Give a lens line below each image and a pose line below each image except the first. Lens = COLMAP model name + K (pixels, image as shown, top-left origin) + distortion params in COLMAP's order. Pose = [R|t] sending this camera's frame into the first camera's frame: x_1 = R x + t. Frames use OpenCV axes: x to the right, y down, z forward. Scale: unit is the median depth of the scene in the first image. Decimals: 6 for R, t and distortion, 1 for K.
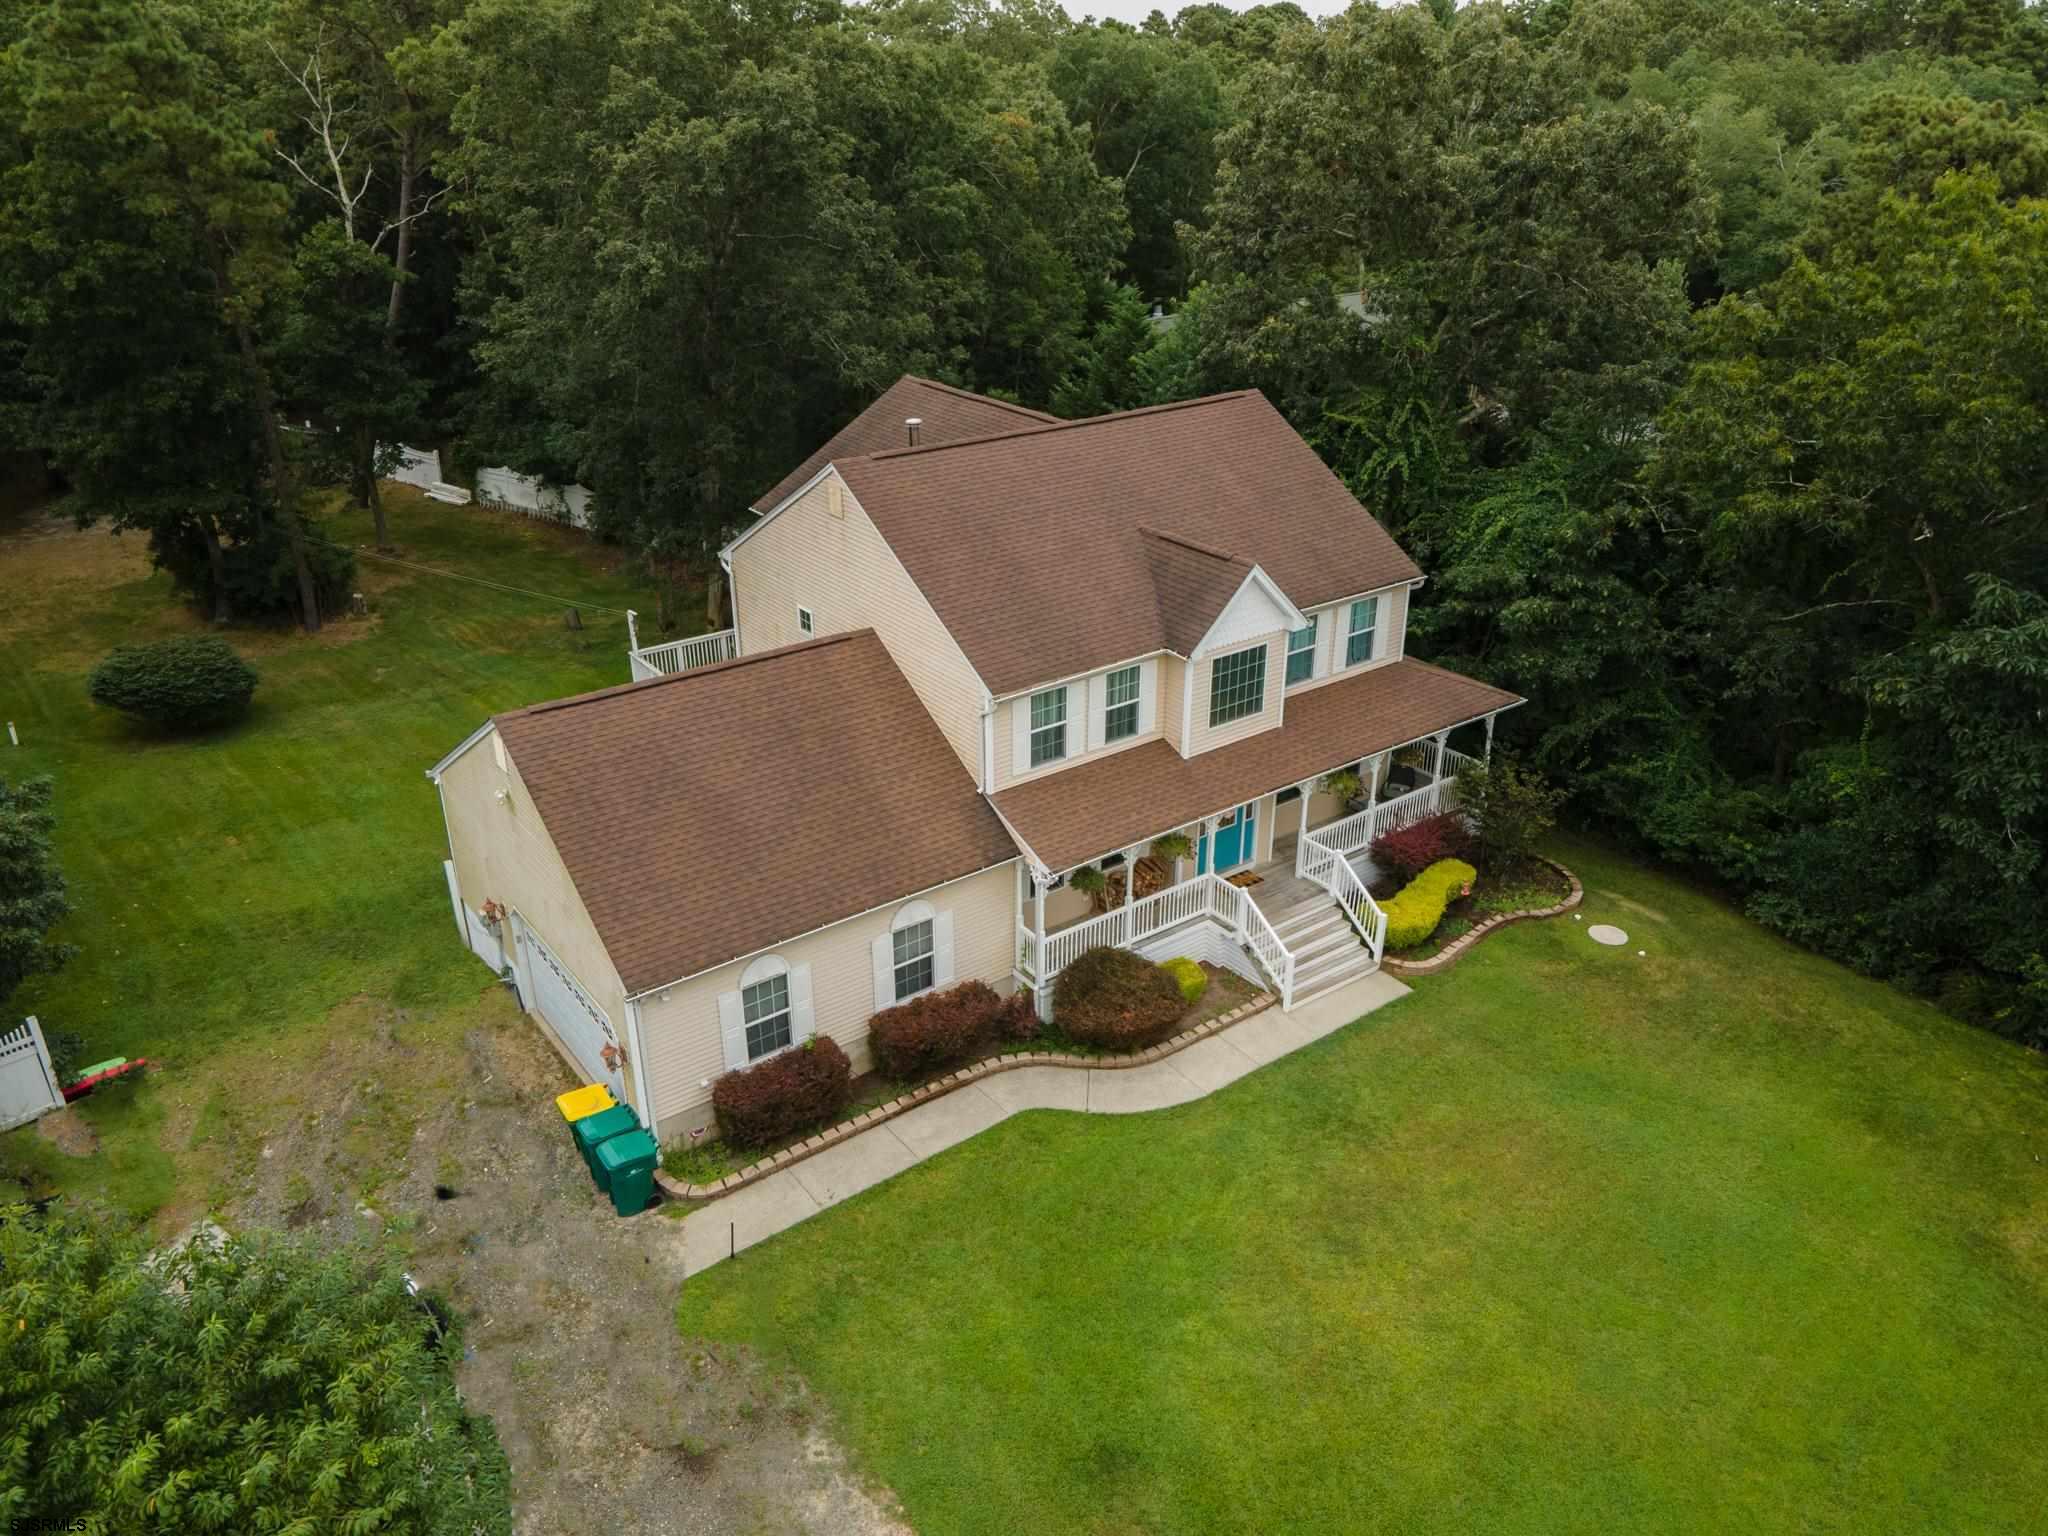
lens RADIAL K [[1435.2, 0, 1024.0], [0, 1435.2, 768.0], [0, 0, 1]] dist [0.003748, 0.000880]
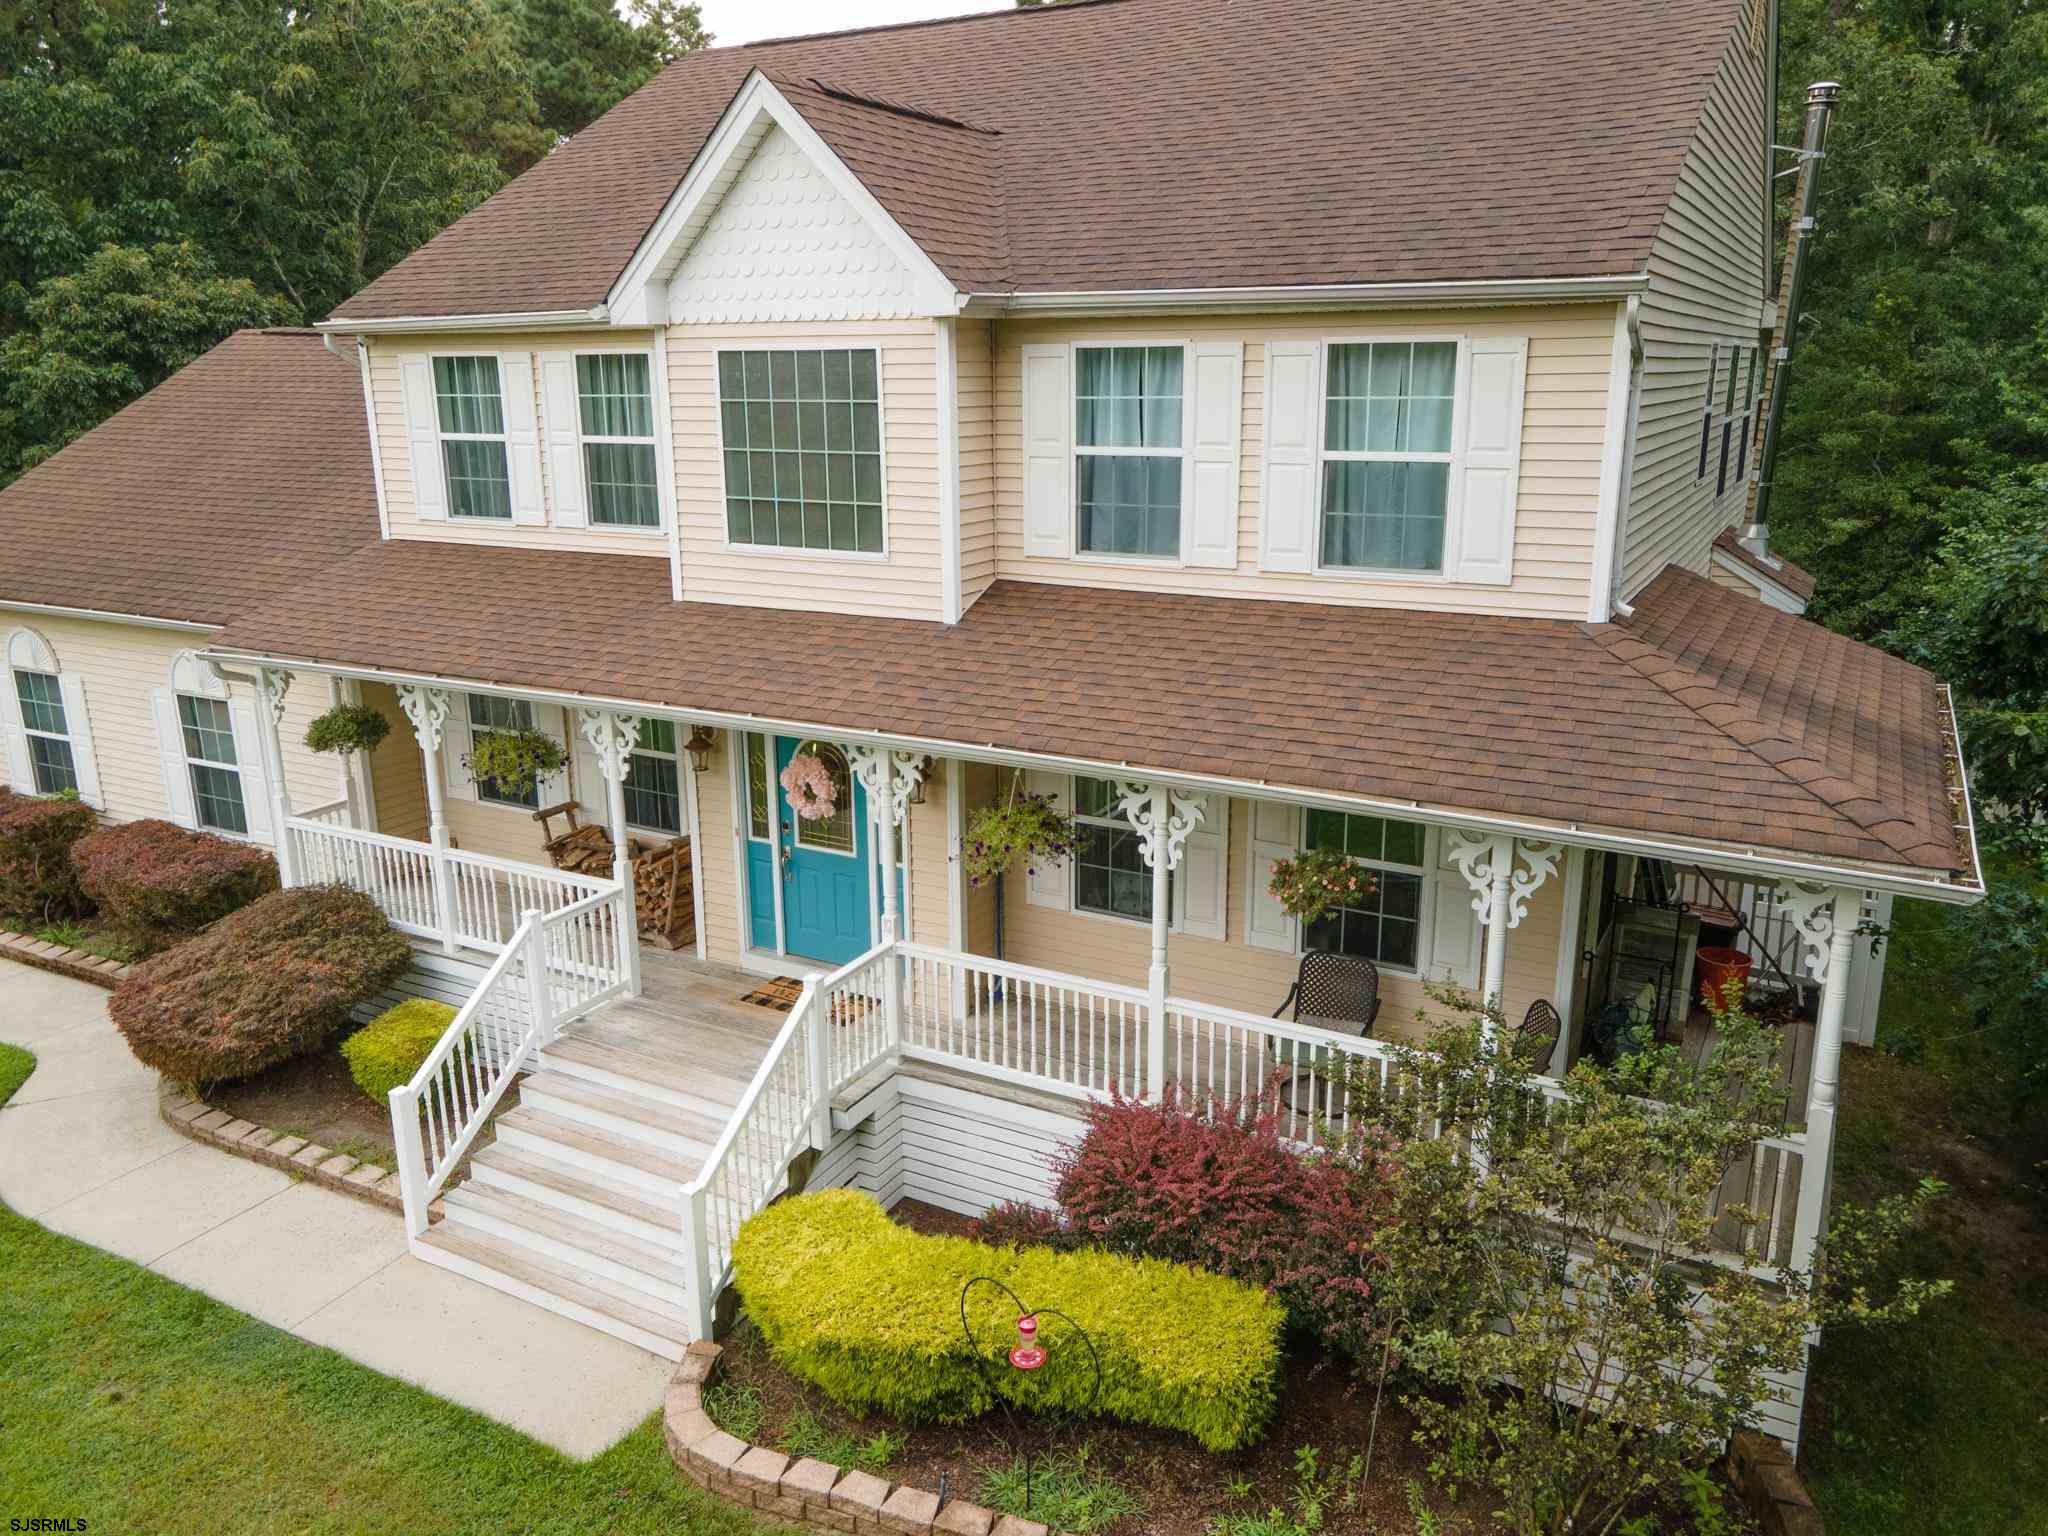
lens RADIAL K [[1435.2, 0, 1024.0], [0, 1435.2, 768.0], [0, 0, 1]] dist [0.003748, 0.000880]
pose [[0.431064, 0.222237, -0.874525, 0.538925], [-0.397331, 0.916922, 0.037162, -0.017618], [0.810130, 0.331457, 0.483554, 0.908444]]
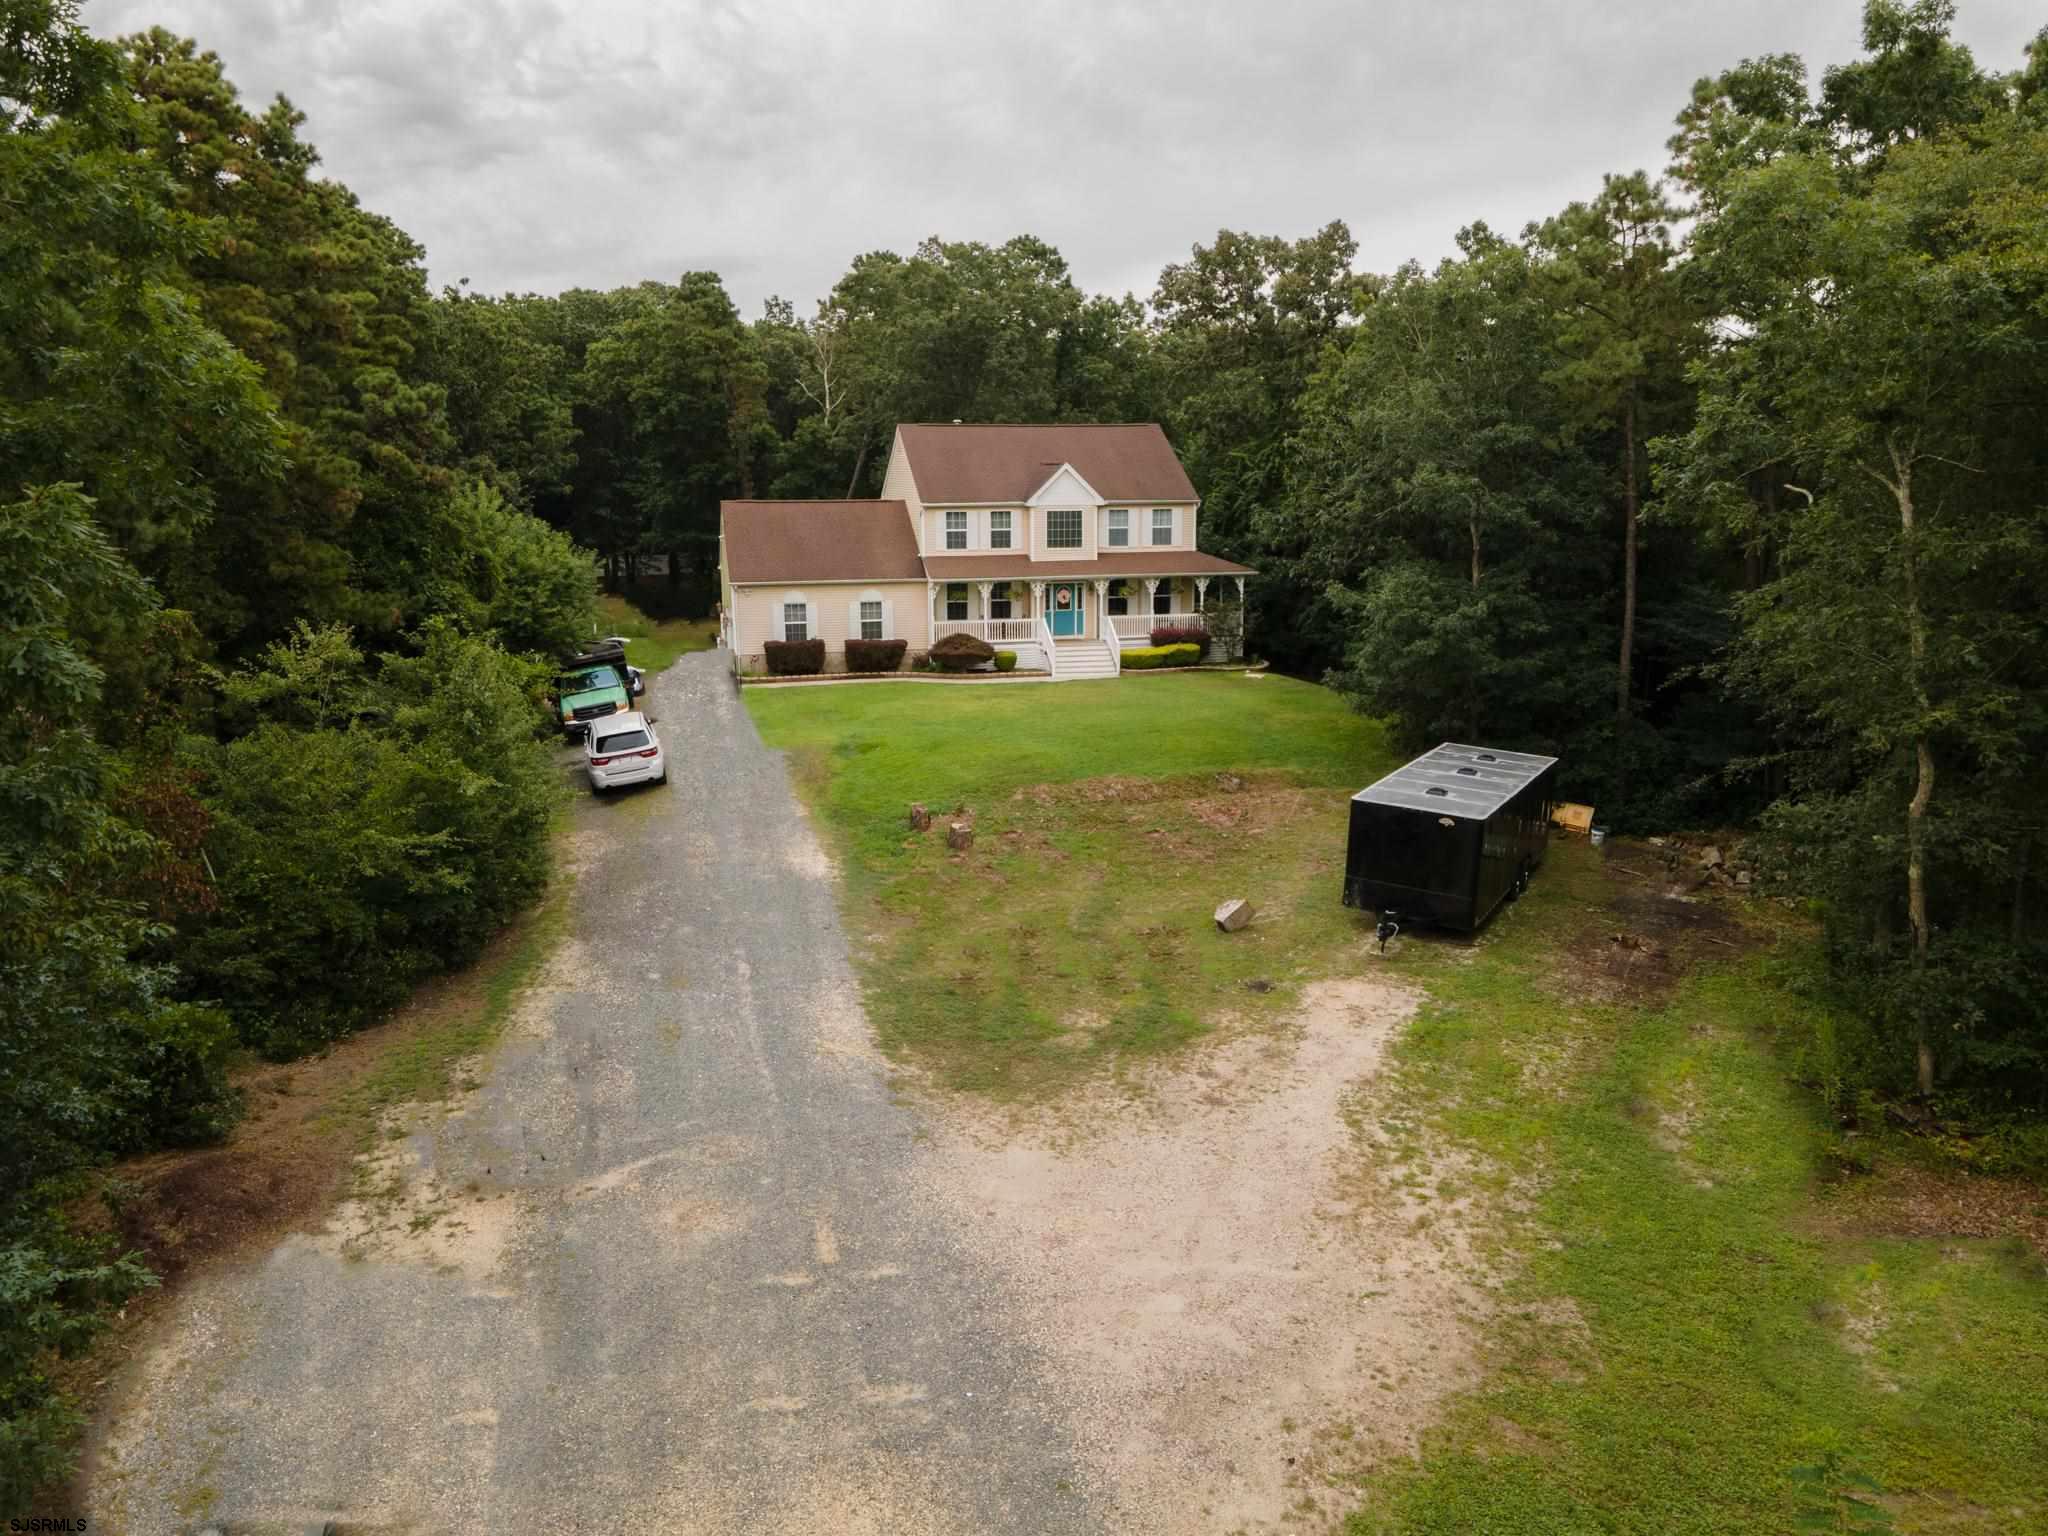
lens RADIAL K [[1435.2, 0, 1024.0], [0, 1435.2, 768.0], [0, 0, 1]] dist [0.003748, 0.000880]
pose [[0.925890, 0.055158, -0.373745, 0.878521], [-0.152058, 0.960024, -0.235016, 0.753901], [0.345841, 0.274430, 0.897264, -0.734461]]
